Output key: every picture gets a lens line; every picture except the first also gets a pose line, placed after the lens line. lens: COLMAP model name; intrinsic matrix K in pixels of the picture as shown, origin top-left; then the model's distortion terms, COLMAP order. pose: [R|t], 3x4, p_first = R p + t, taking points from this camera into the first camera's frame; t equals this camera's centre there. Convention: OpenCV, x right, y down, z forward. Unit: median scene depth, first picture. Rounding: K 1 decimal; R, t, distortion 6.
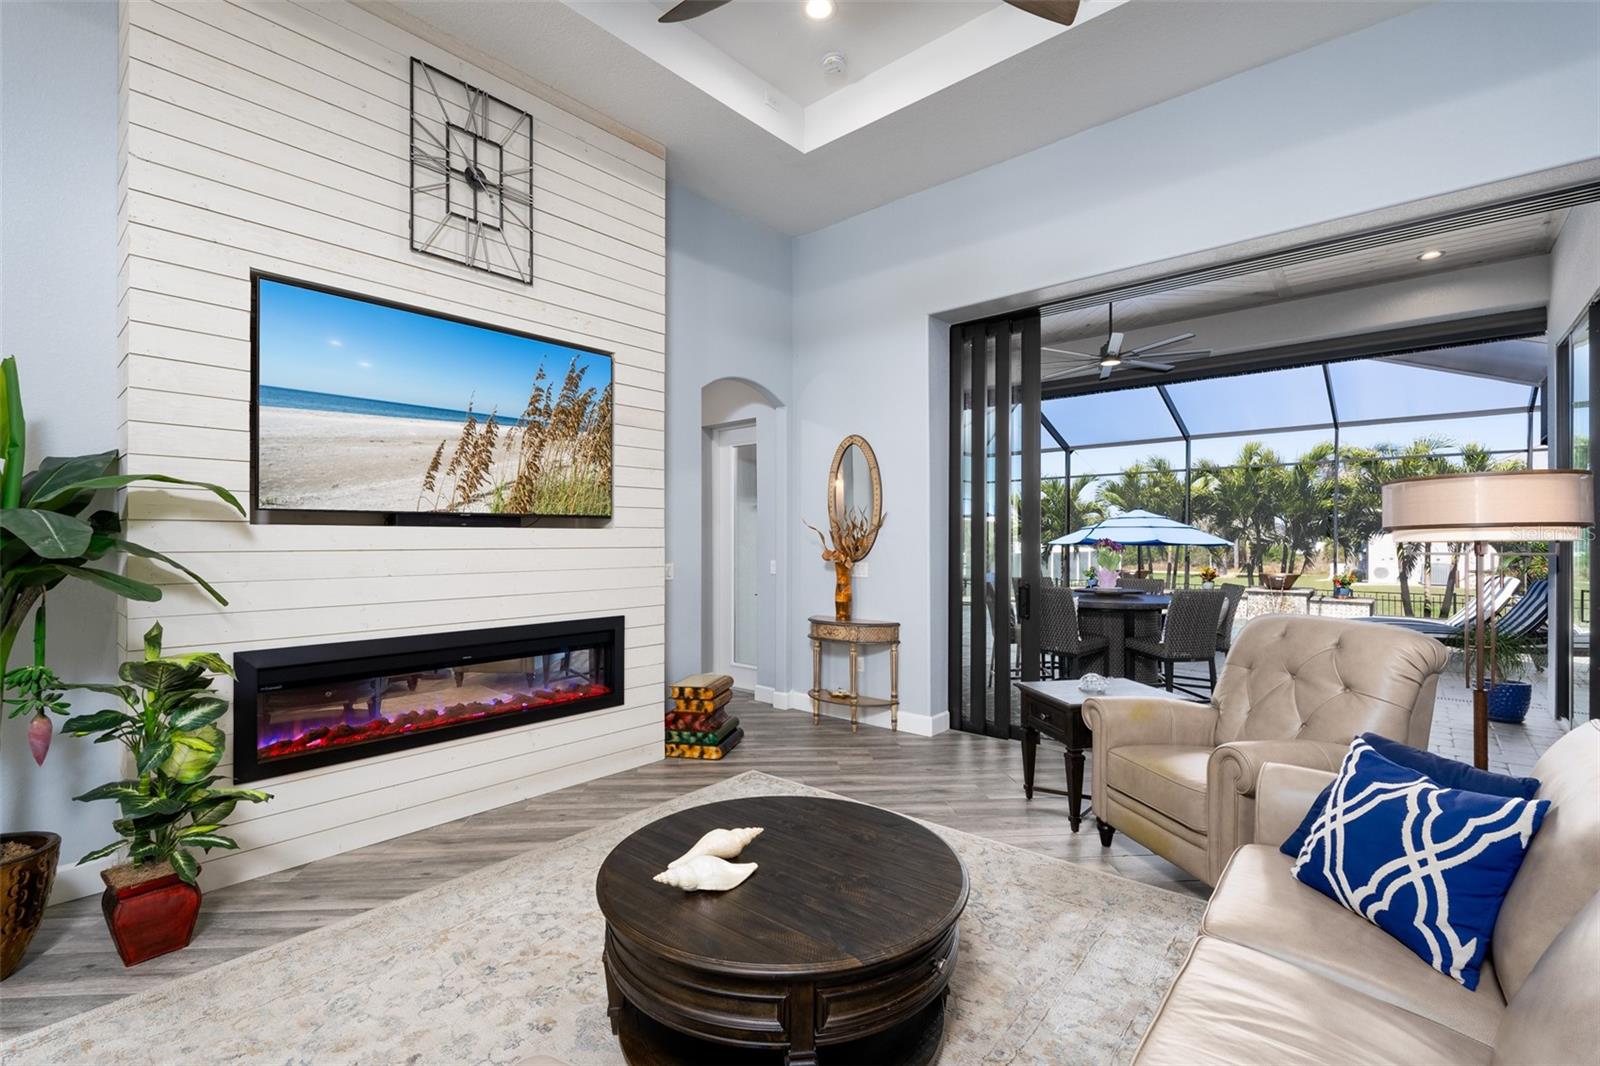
lens RADIAL K [[696.6, 0, 803.9], [0, 696.6, 540.5], [0, 0, 1]] dist [-0.013091, 0.000332]
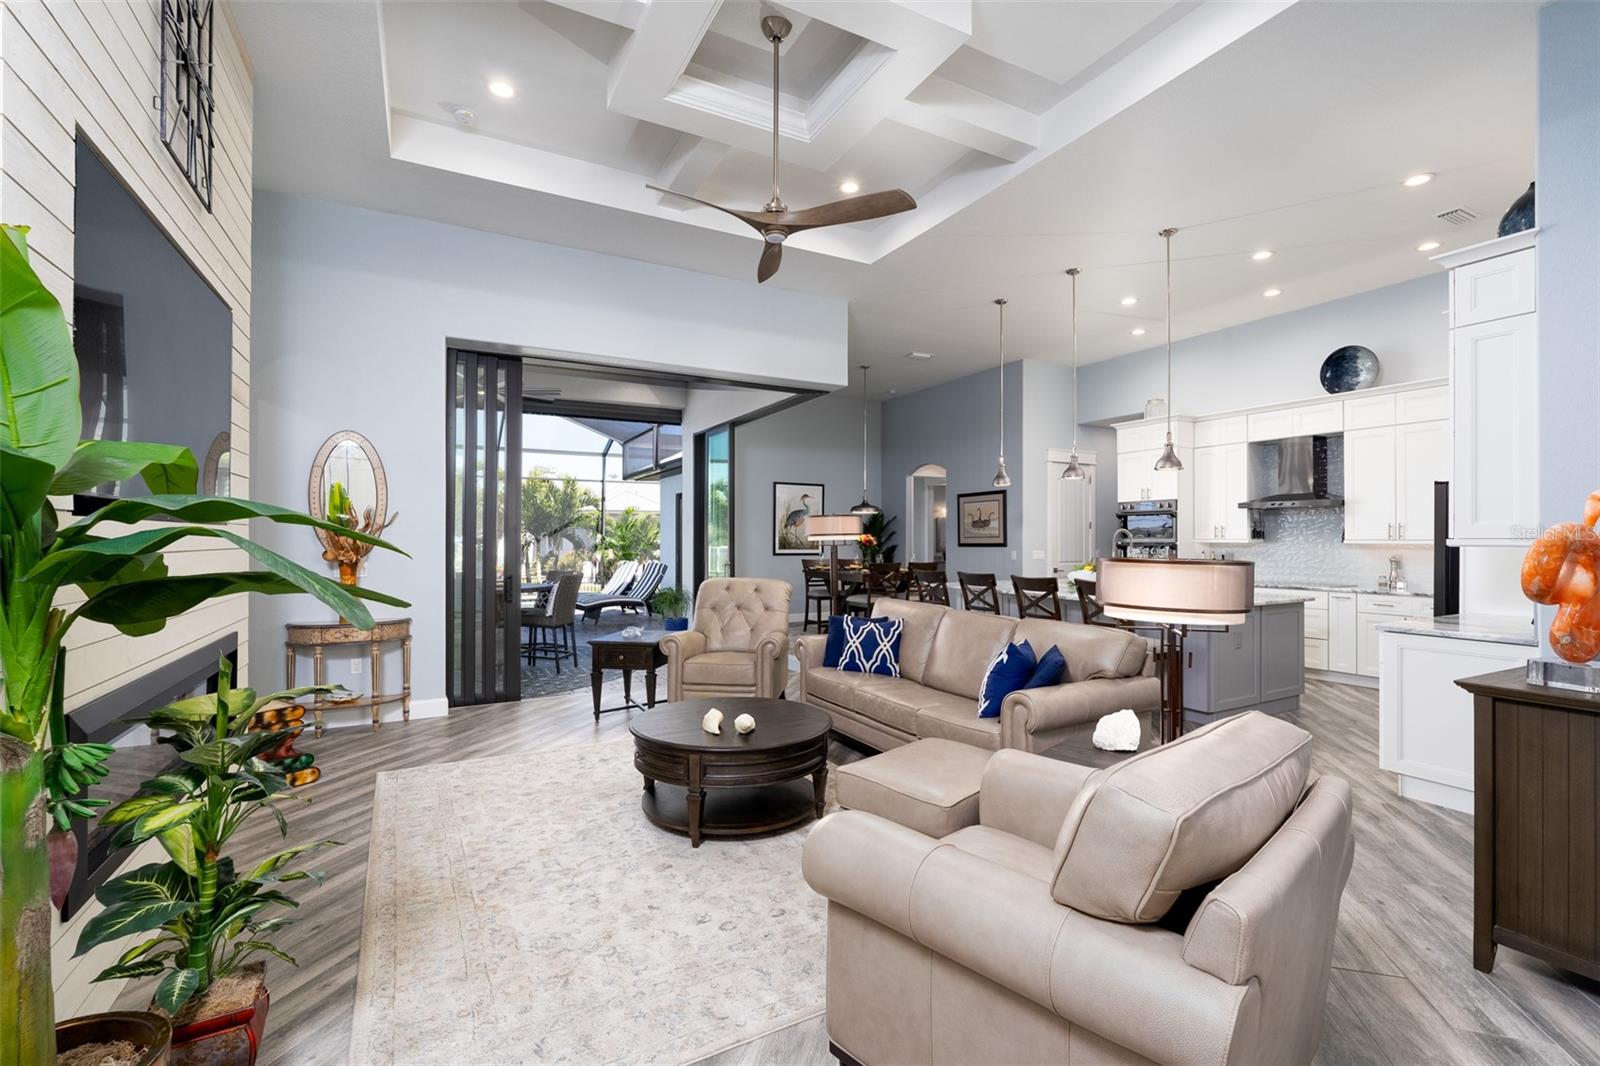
lens RADIAL K [[696.6, 0, 795.4], [0, 696.6, 540.6], [0, 0, 1]] dist [-0.013091, 0.000332]
pose [[0.363794, -0.001168, 0.931479, -0.763256], [0.000665, 0.999999, 0.000995, 0.000272], [-0.931479, 0.000258, 0.363794, 0.090002]]
